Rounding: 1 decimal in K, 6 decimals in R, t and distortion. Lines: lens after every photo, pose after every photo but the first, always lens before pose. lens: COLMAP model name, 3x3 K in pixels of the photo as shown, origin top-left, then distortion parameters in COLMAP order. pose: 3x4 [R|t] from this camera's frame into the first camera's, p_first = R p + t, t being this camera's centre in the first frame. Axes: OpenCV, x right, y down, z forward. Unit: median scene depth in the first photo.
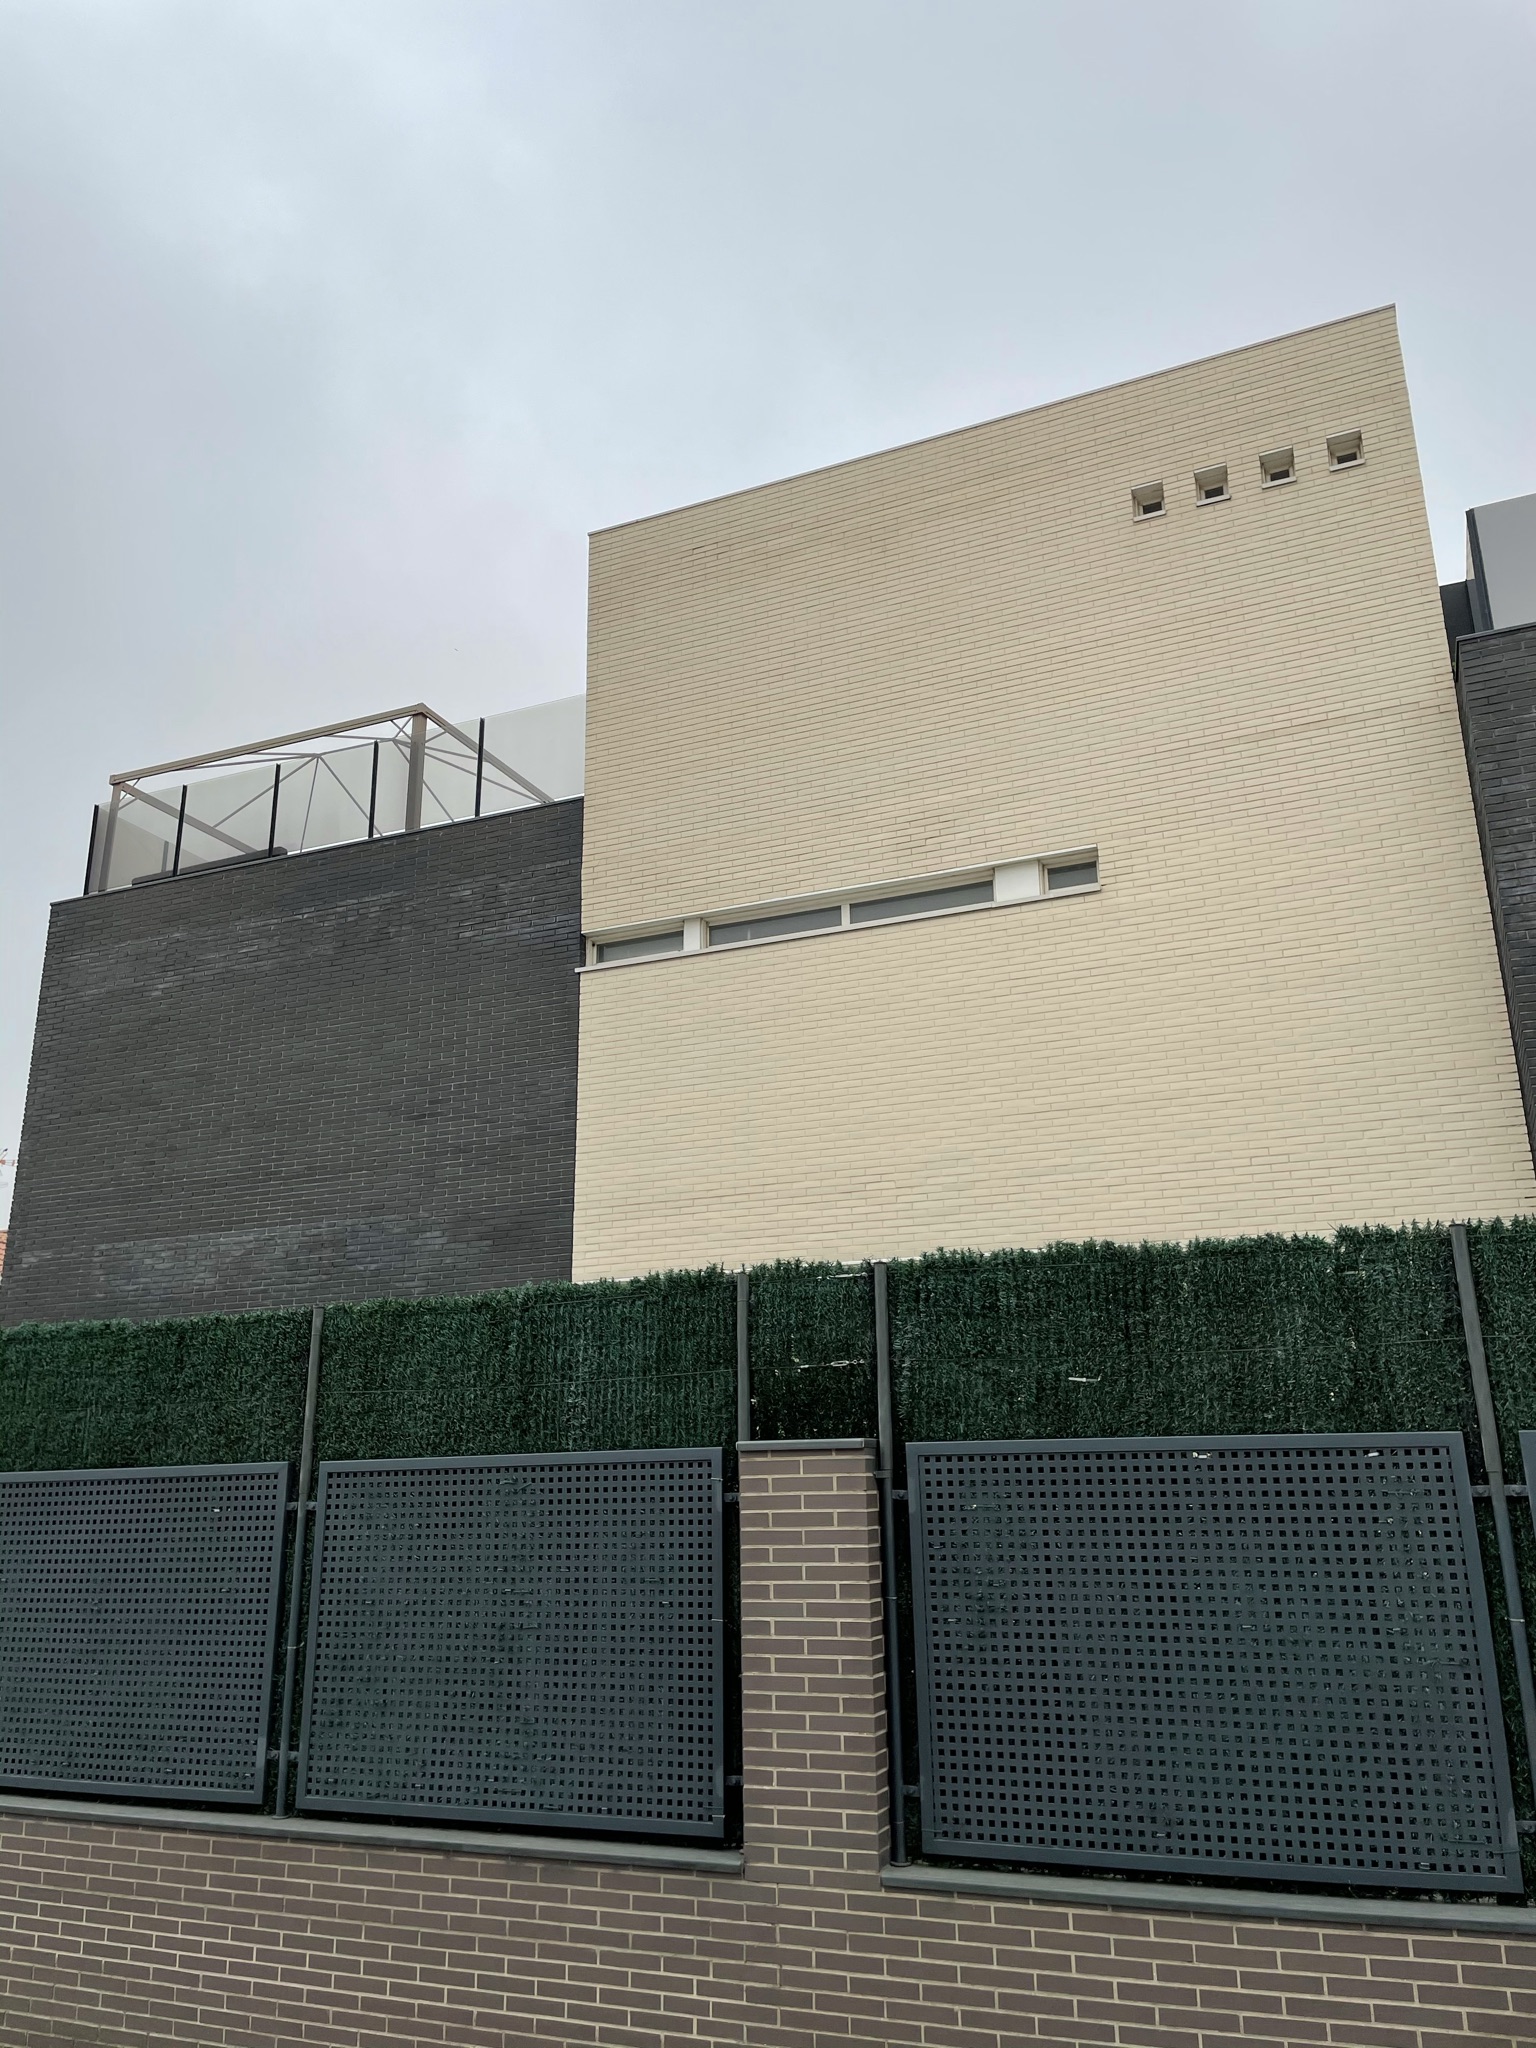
lens RADIAL K [[1565.9, 0, 763.6], [0, 1565.9, 1003.0], [0, 0, 1]] dist [0.097222, -0.130190]
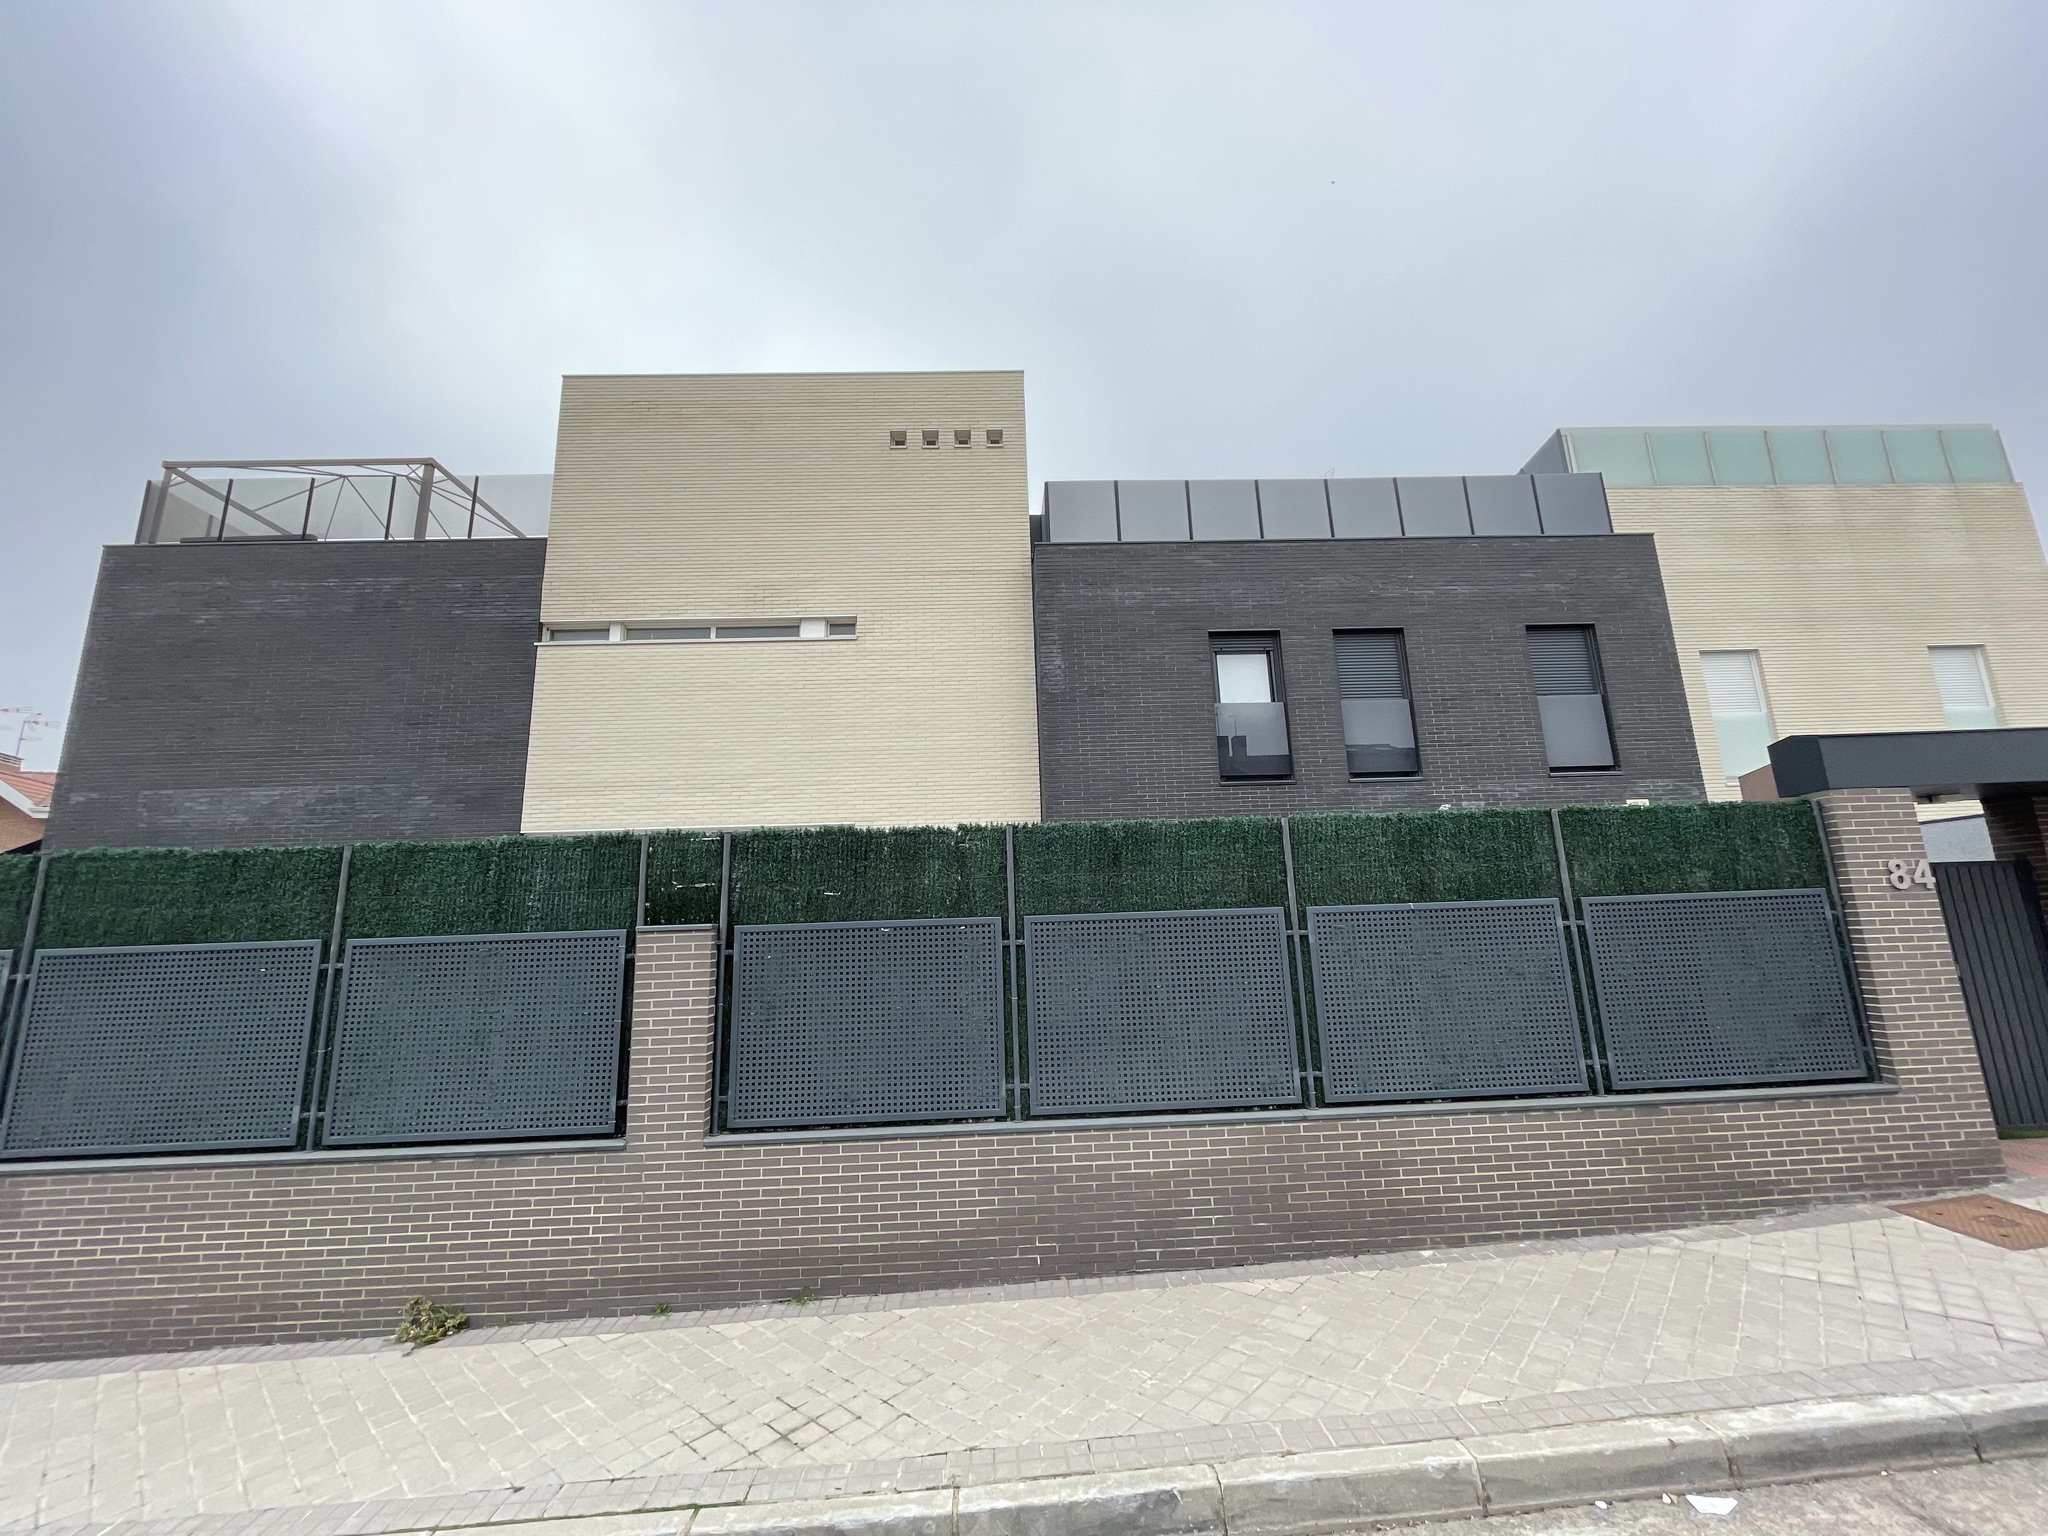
lens RADIAL K [[830.4, 0, 1029.9], [0, 830.4, 766.0], [0, 0, 1]] dist [-0.003500, -0.000312]
pose [[0.903314, 0.068987, 0.423397, -0.022840], [-0.106963, 0.992032, 0.066566, -0.016159], [-0.415432, -0.105418, 0.903495, -0.030389]]
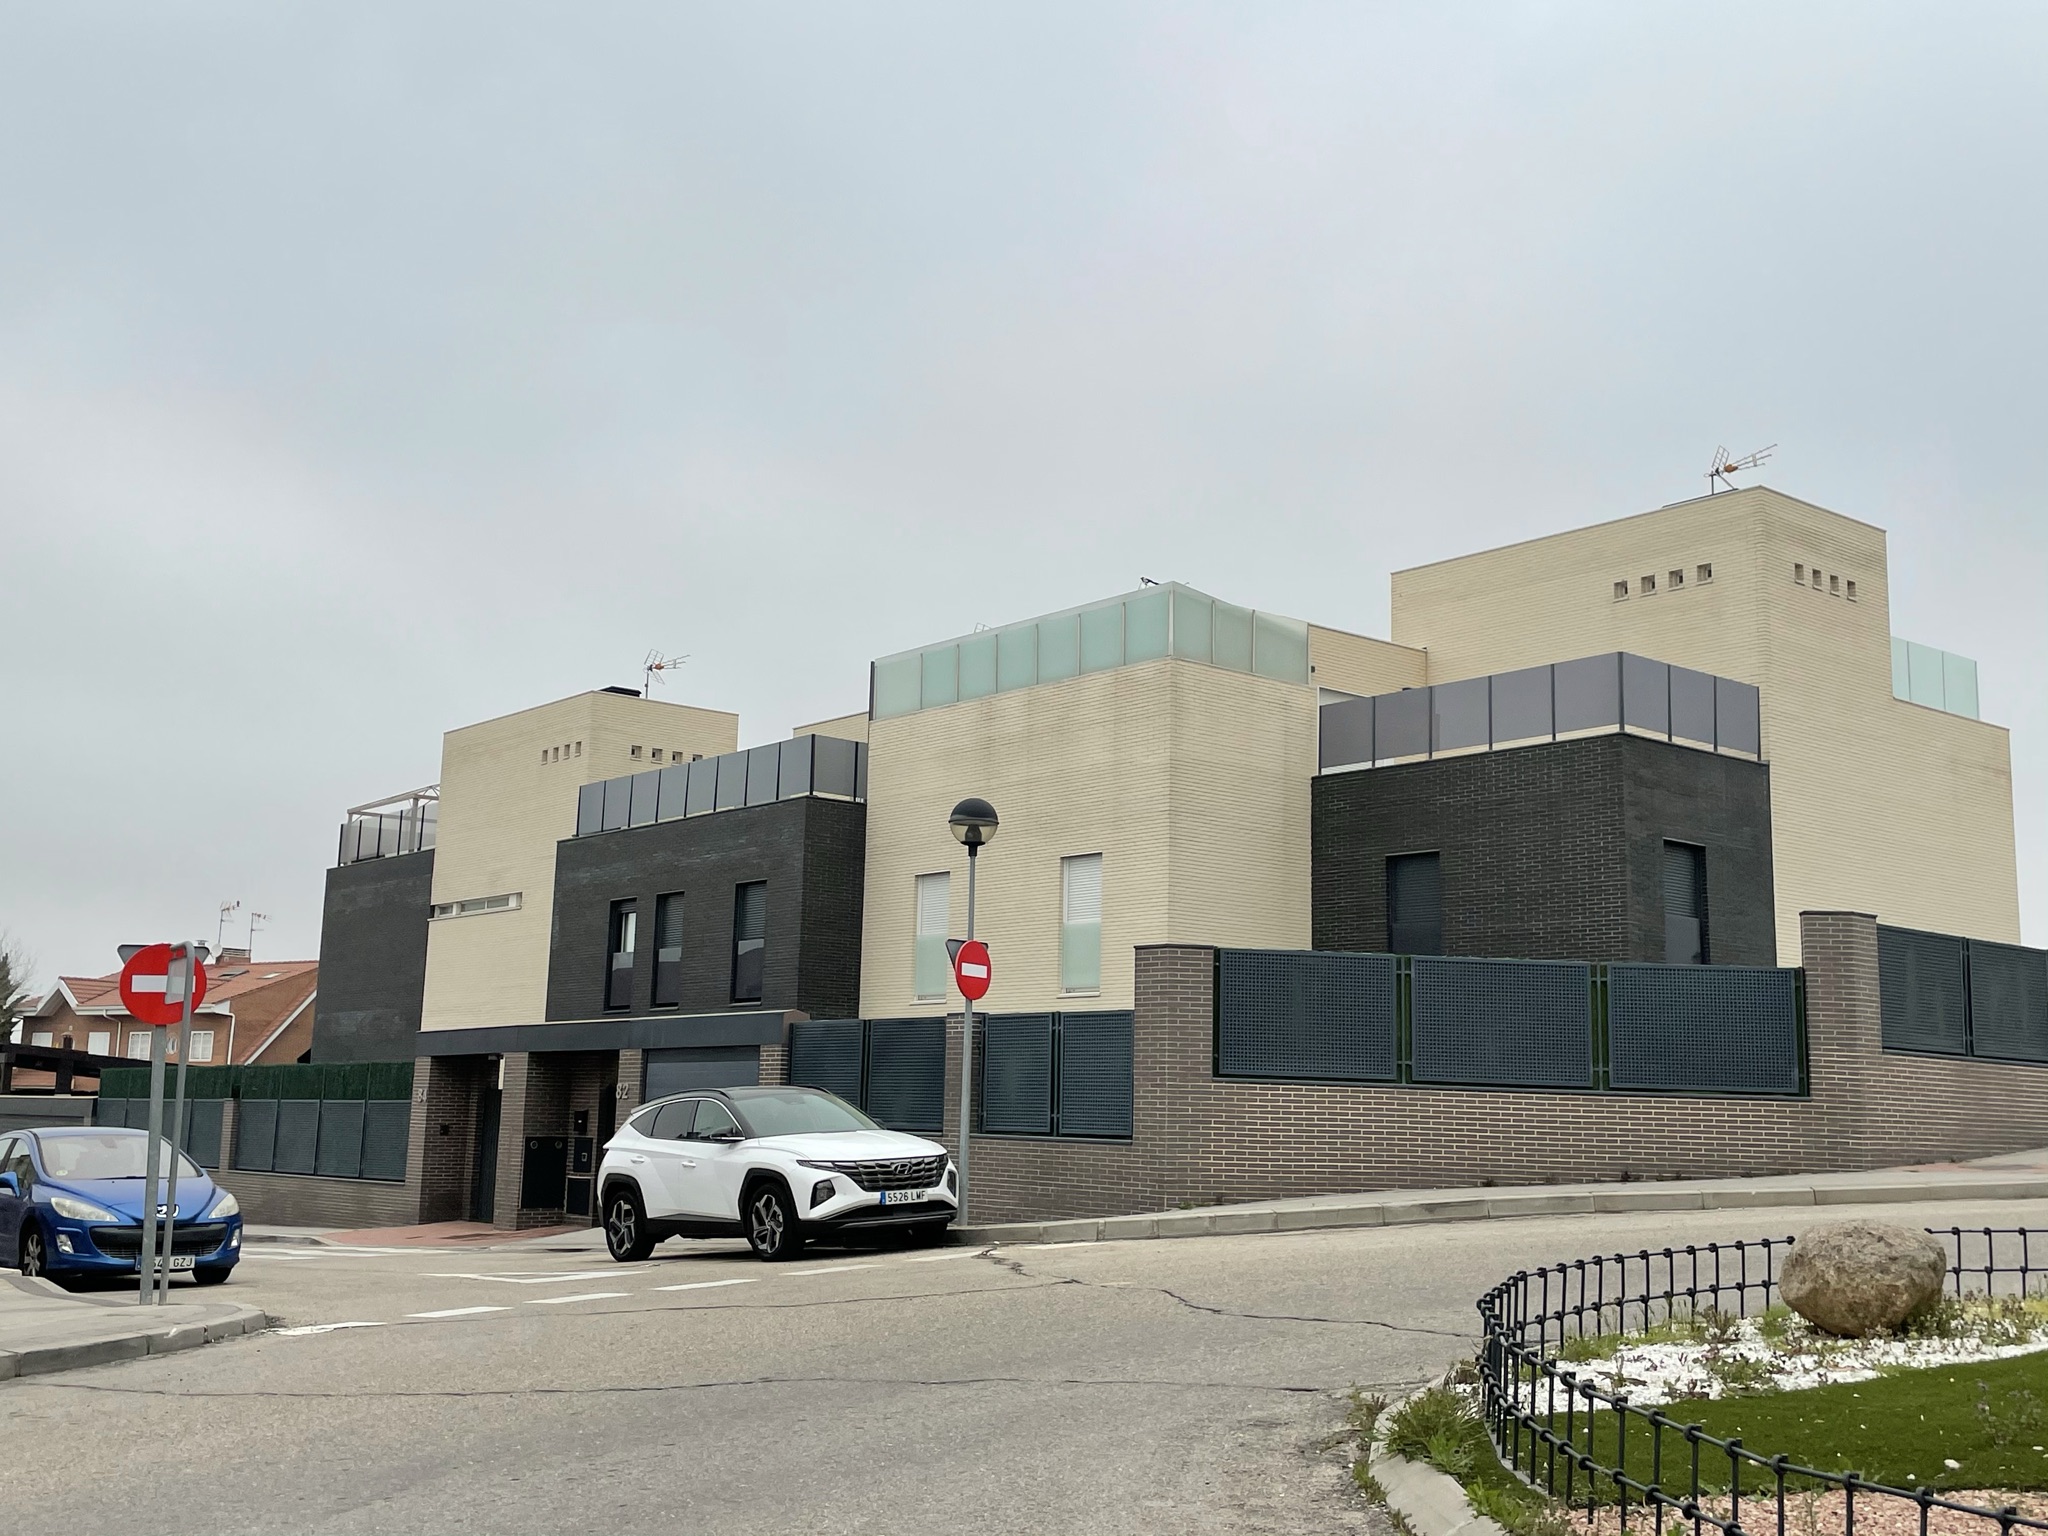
lens RADIAL K [[2087.0, 0, 1024.0], [0, 2087.0, 768.0], [0, 0, 1]] dist [0.057315, -0.005287]
pose [[0.894949, -0.041545, -0.444230, 5.190226], [0.101199, 0.988607, 0.111420, -1.241861], [0.434540, -0.144671, 0.888957, -3.687850]]
